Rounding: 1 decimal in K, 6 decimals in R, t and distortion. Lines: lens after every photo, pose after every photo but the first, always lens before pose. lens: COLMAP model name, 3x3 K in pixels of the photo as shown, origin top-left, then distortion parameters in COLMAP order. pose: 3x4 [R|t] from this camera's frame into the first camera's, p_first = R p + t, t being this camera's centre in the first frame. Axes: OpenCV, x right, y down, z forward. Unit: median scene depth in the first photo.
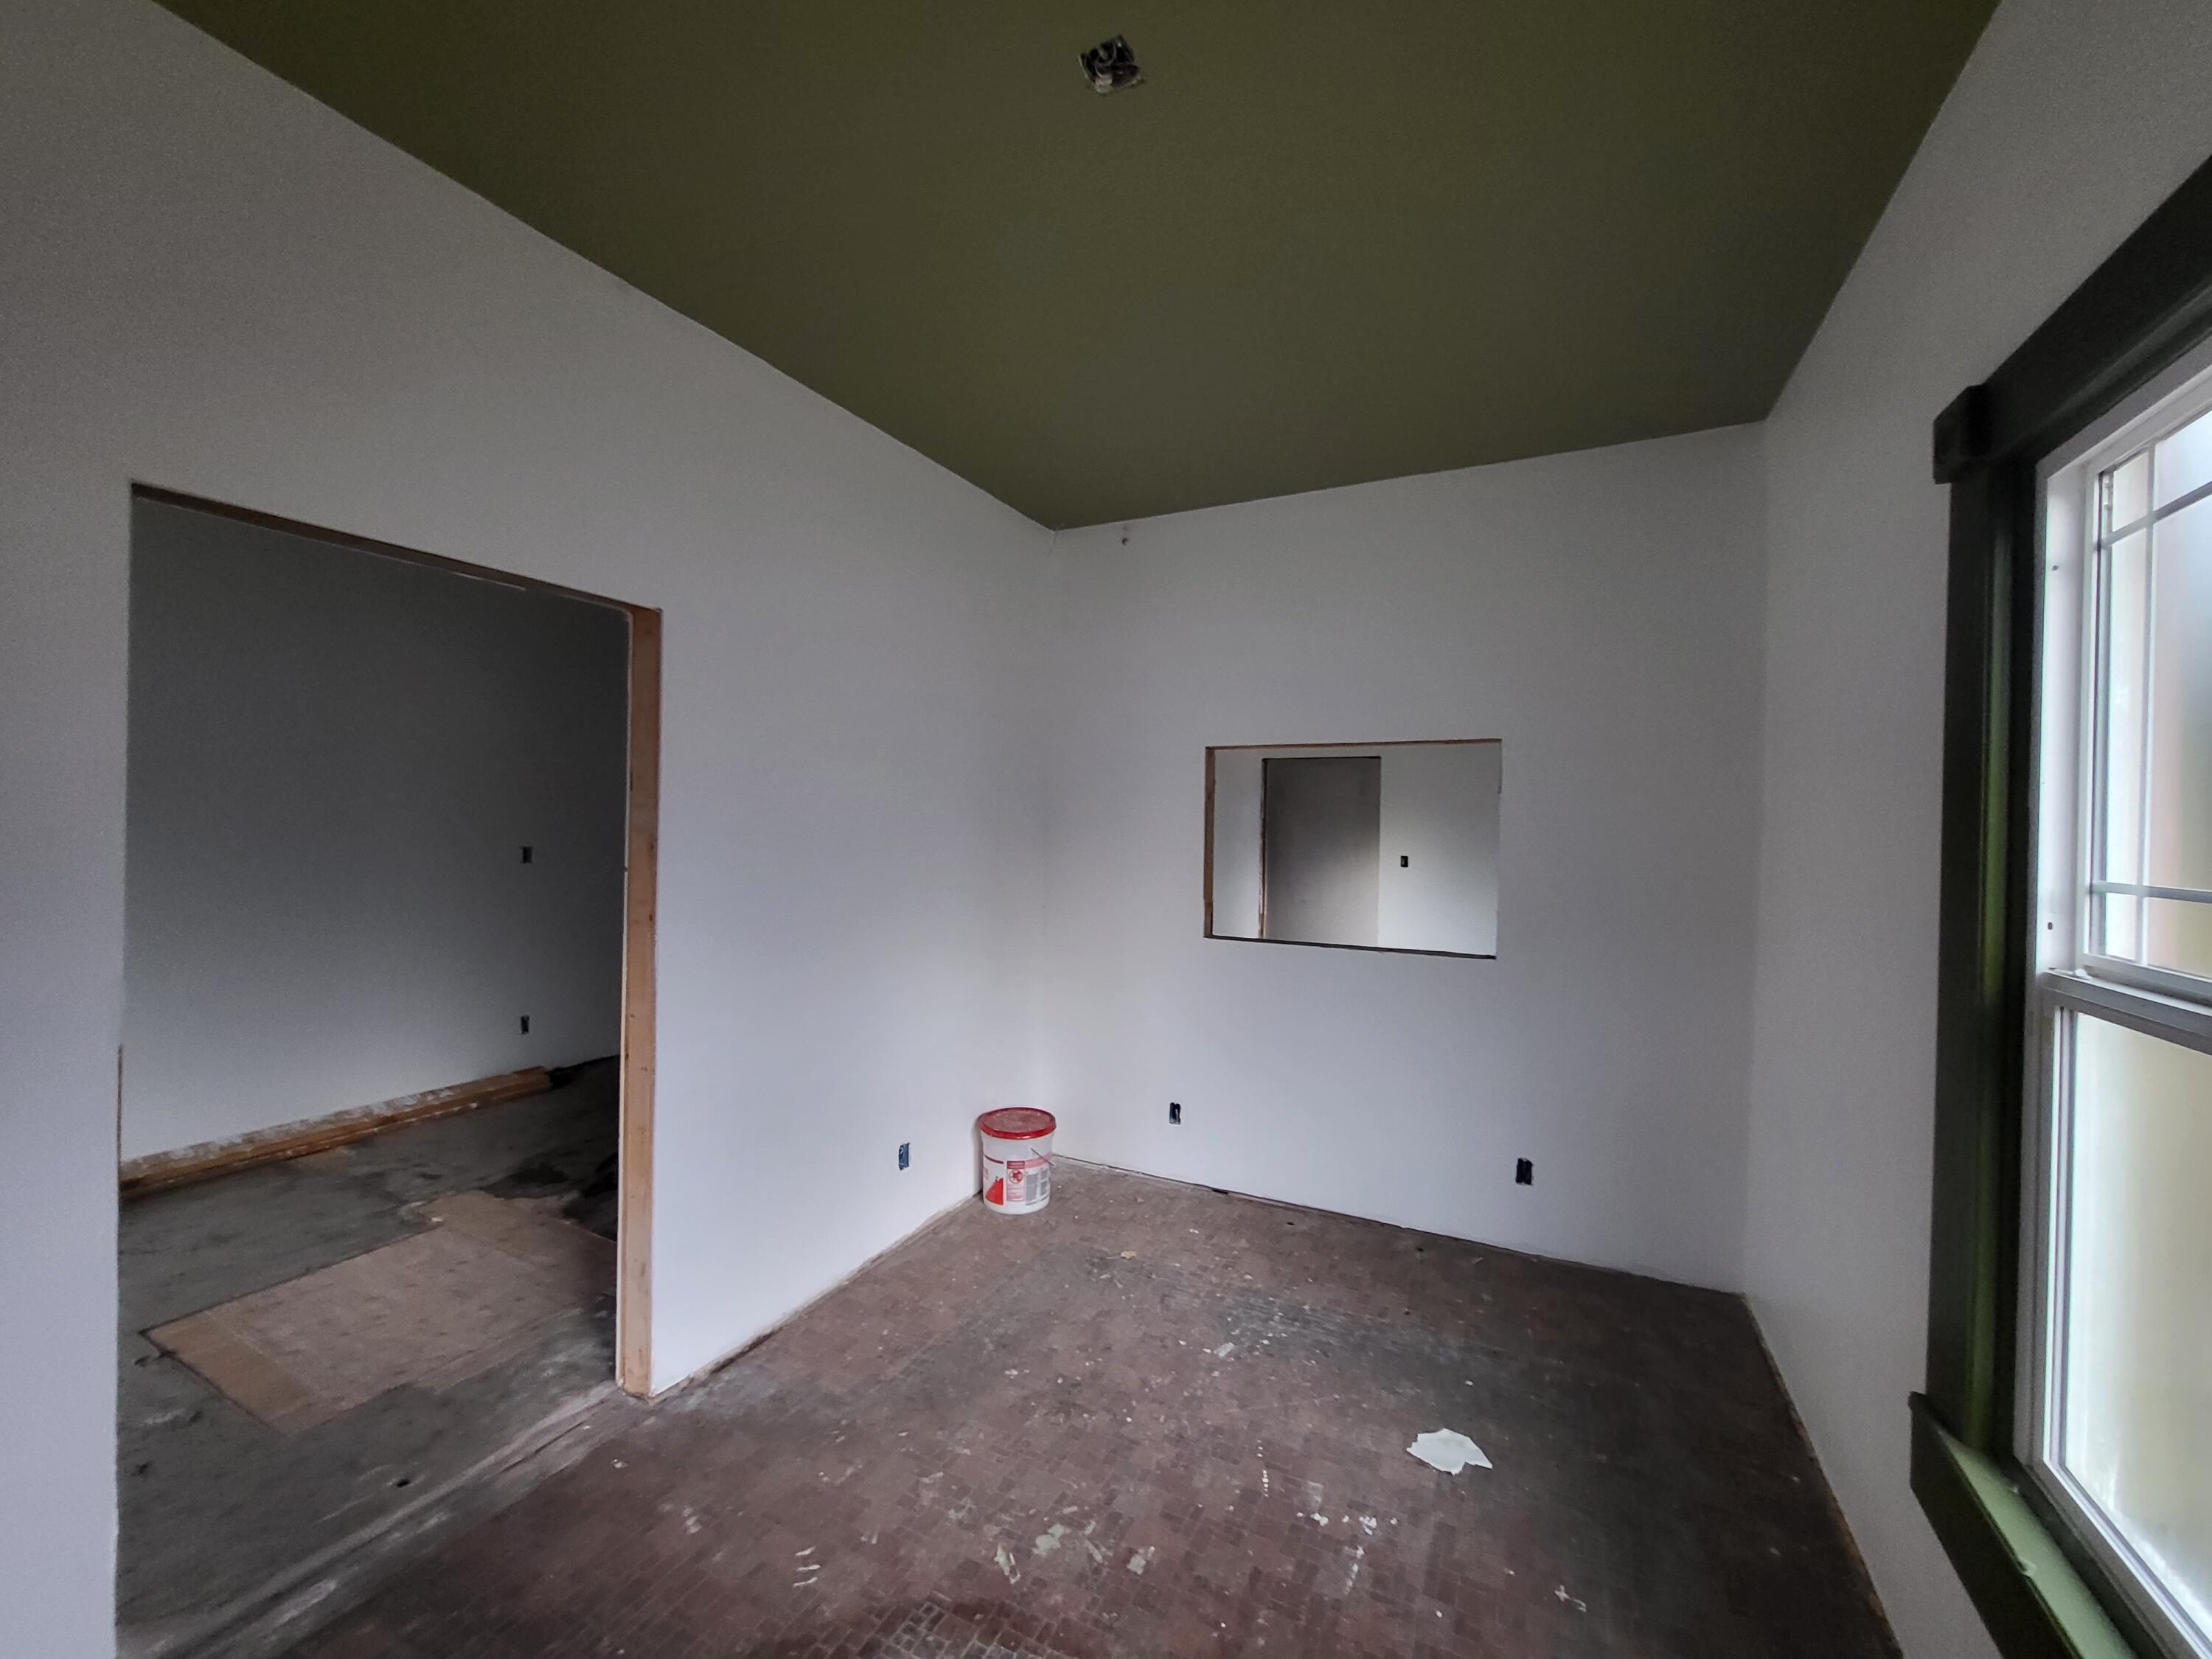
lens RADIAL K [[874.0, 0, 1089.4], [0, 874.0, 824.1], [0, 0, 1]] dist [-0.003640, -0.000316]
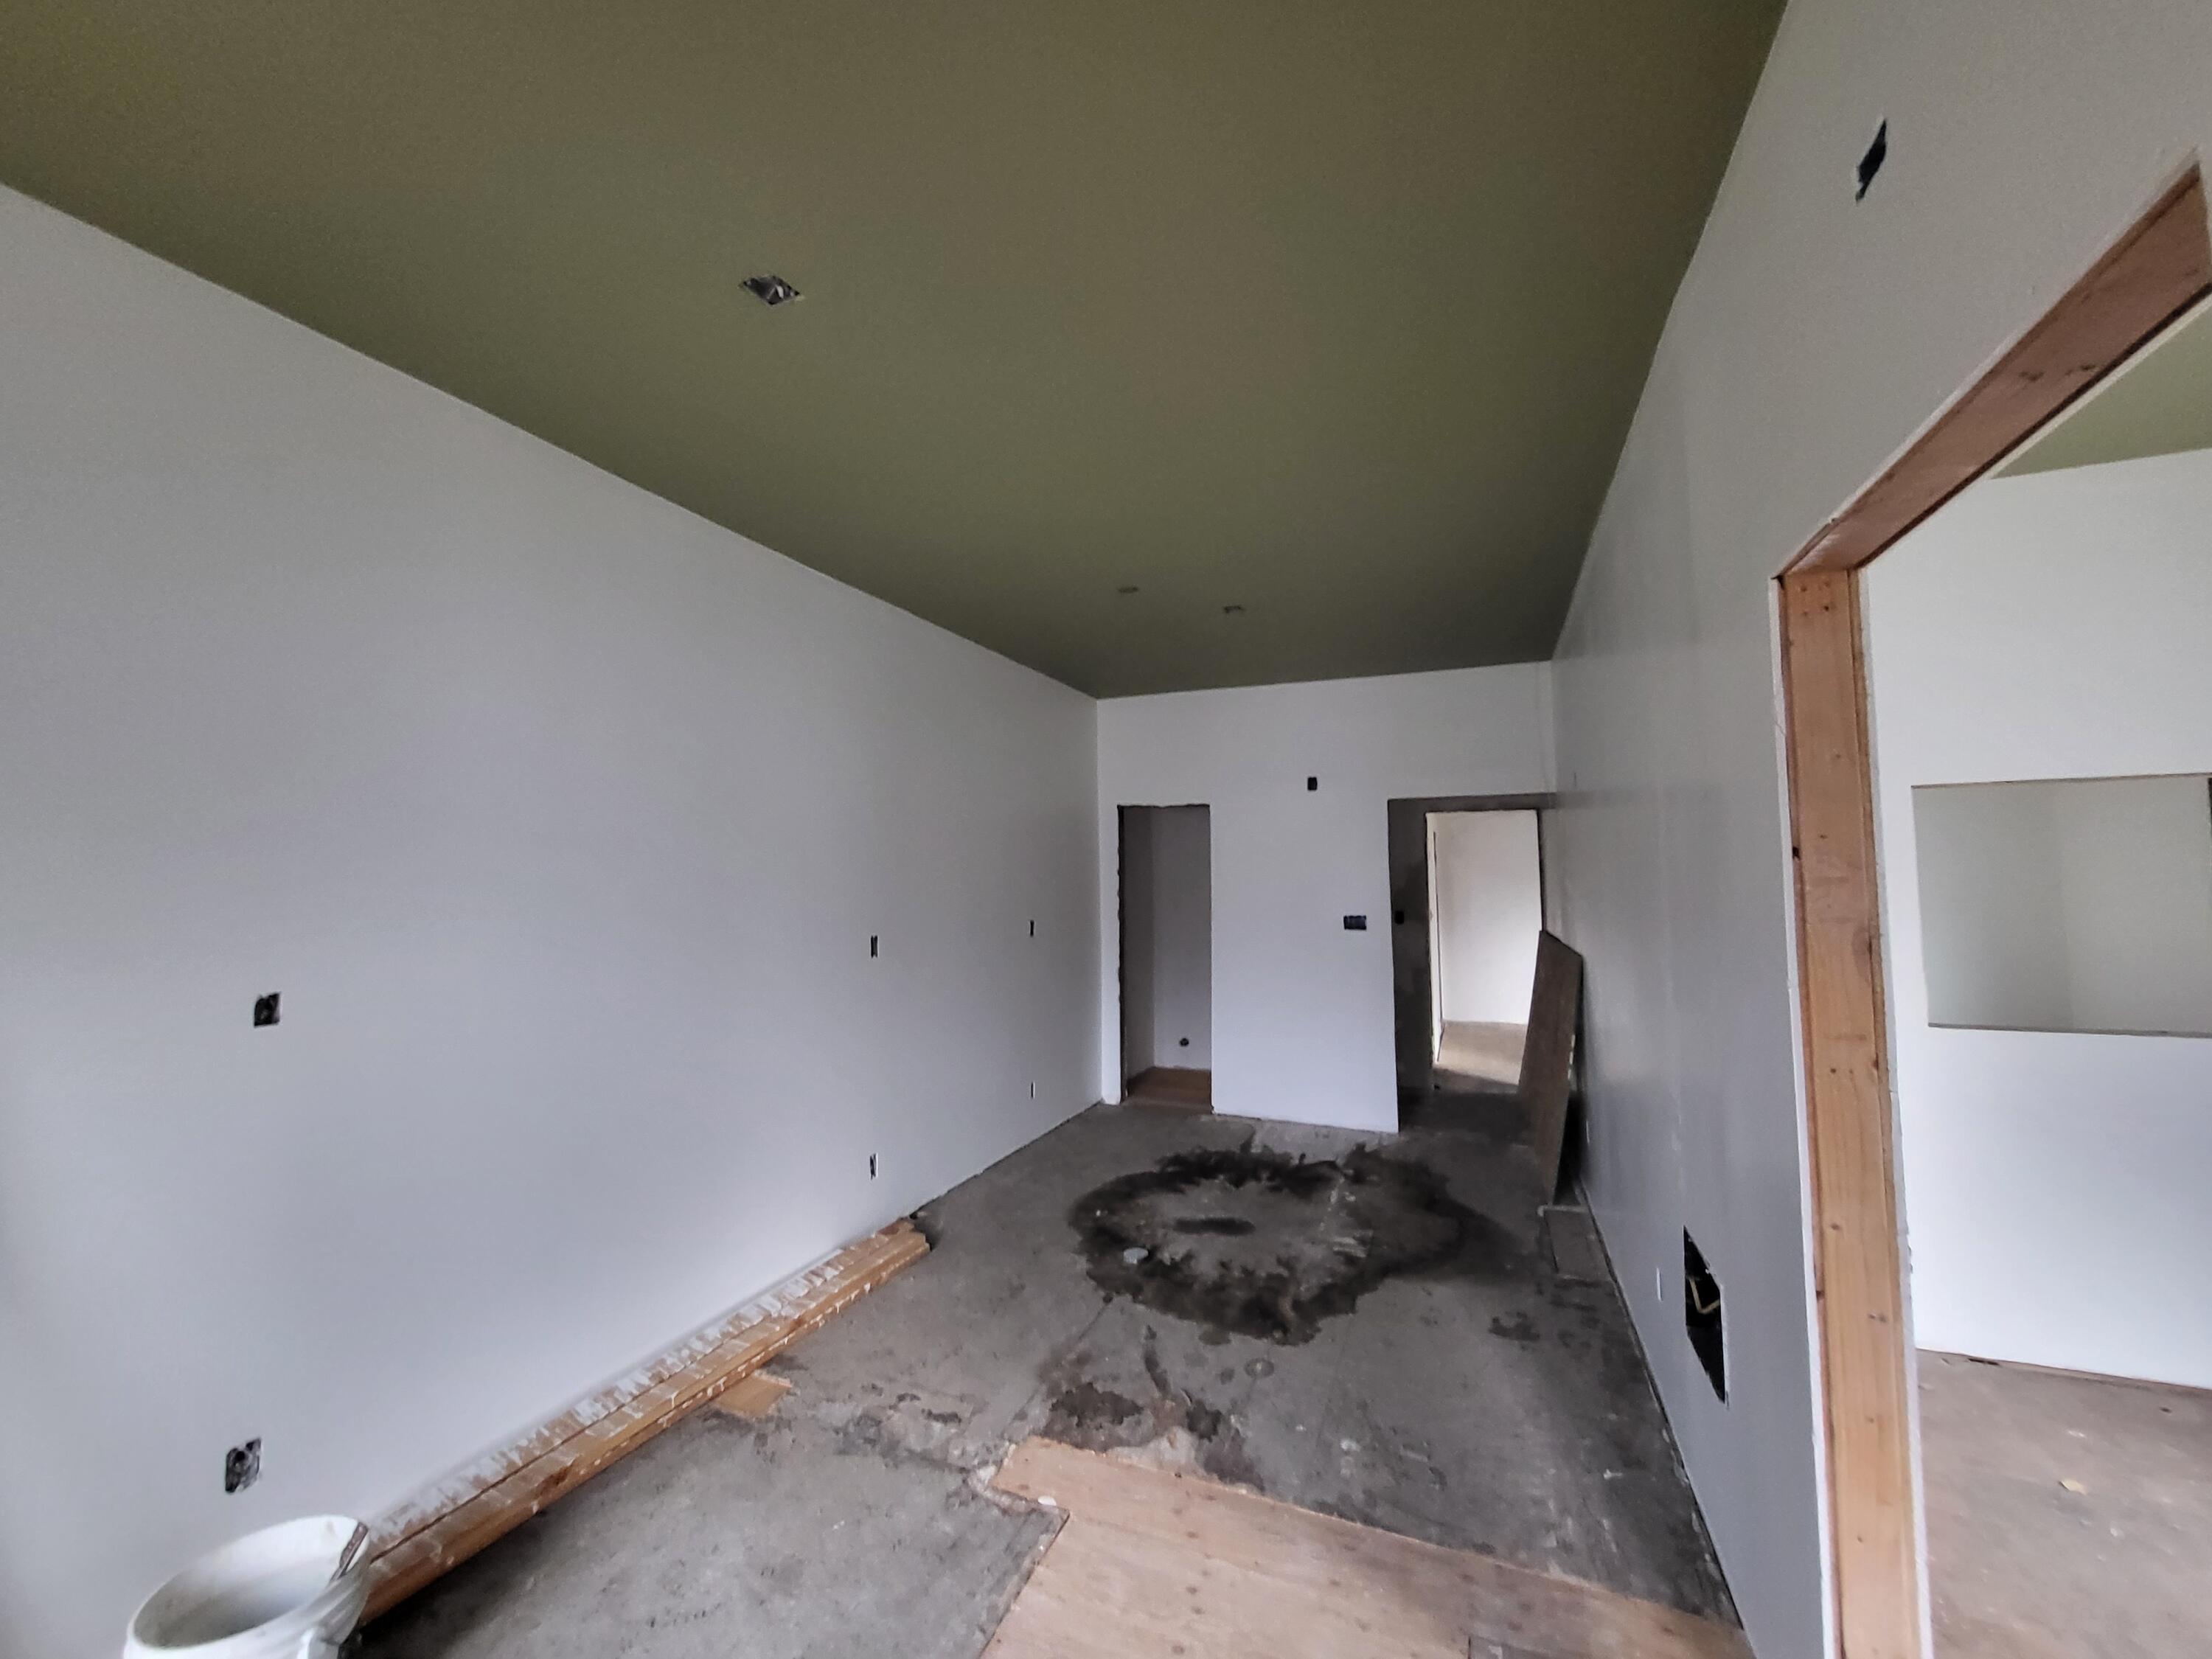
lens RADIAL K [[874.0, 0, 1100.7], [0, 874.0, 827.6], [0, 0, 1]] dist [-0.003640, -0.000316]
pose [[0.997236, -0.022818, 0.070707, -0.680049], [0.027590, 0.997353, -0.067272, -0.019102], [-0.068984, 0.069037, 0.995226, 0.262696]]
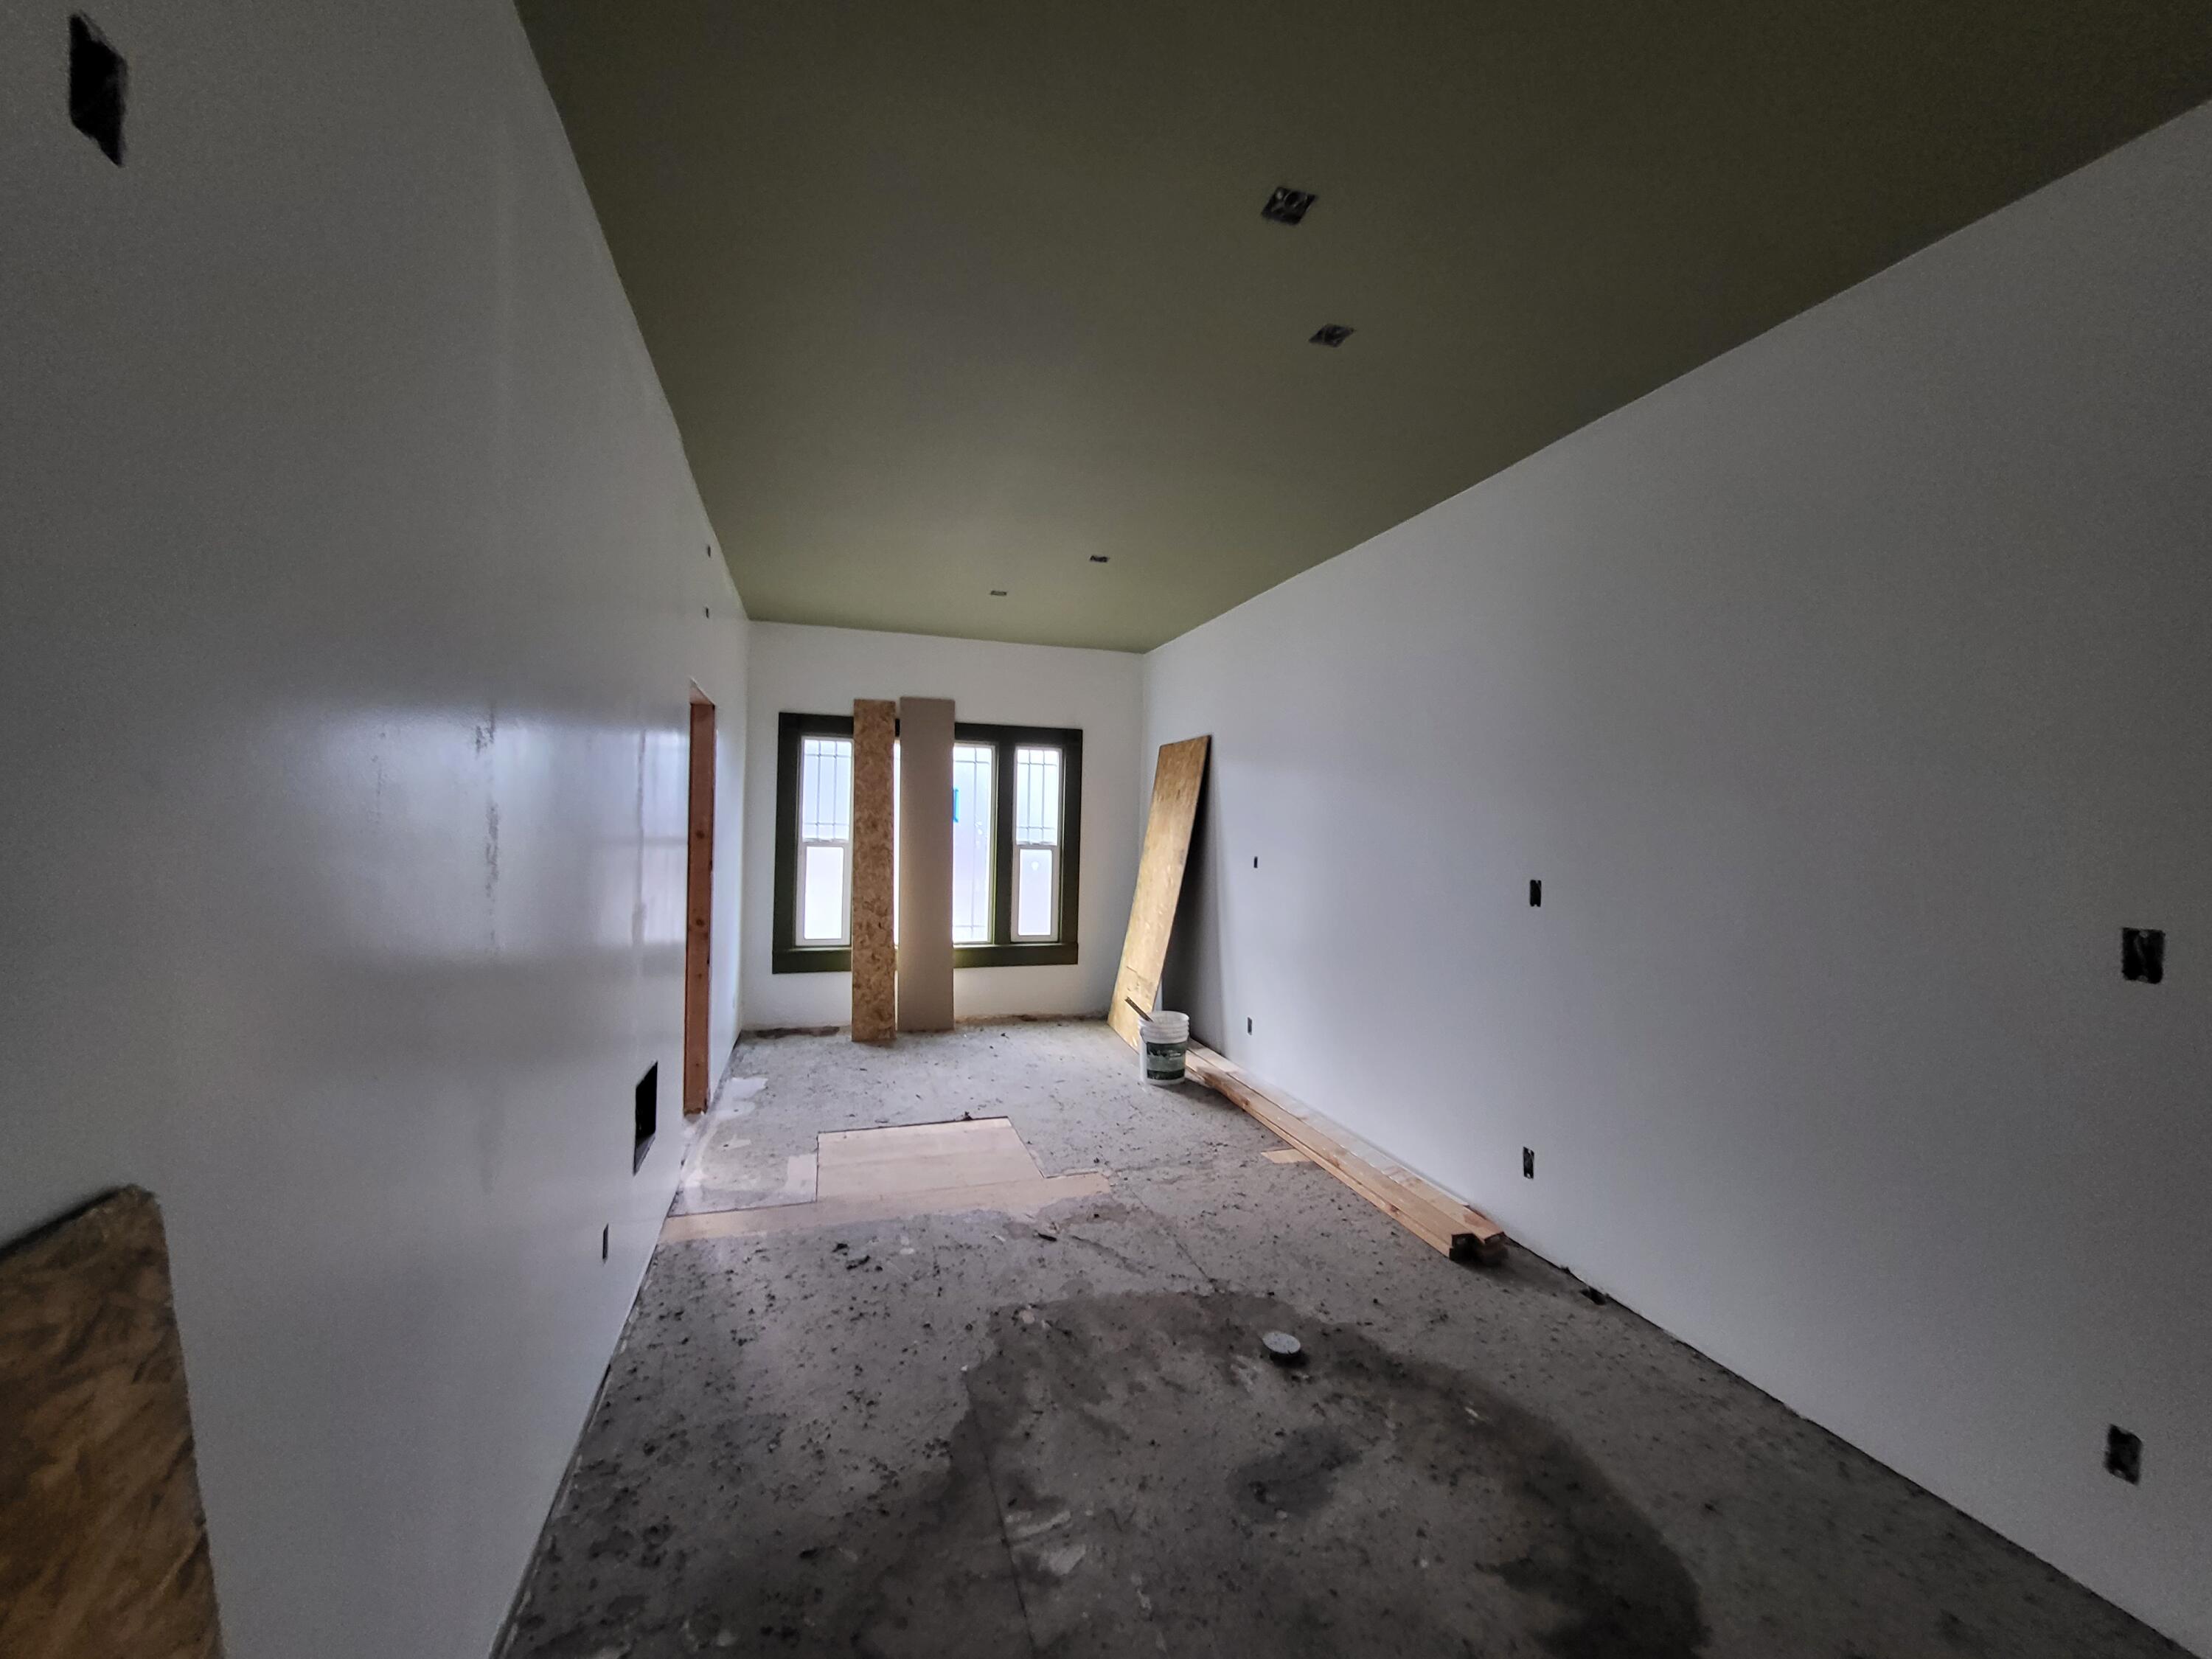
lens RADIAL K [[874.0, 0, 1109.0], [0, 874.0, 821.6], [0, 0, 1]] dist [-0.003640, -0.000316]
pose [[-0.710611, -0.036480, -0.702639, 0.022053], [-0.037032, 0.999210, -0.014425, 0.004889], [0.702610, 0.015769, -0.711400, 1.687757]]
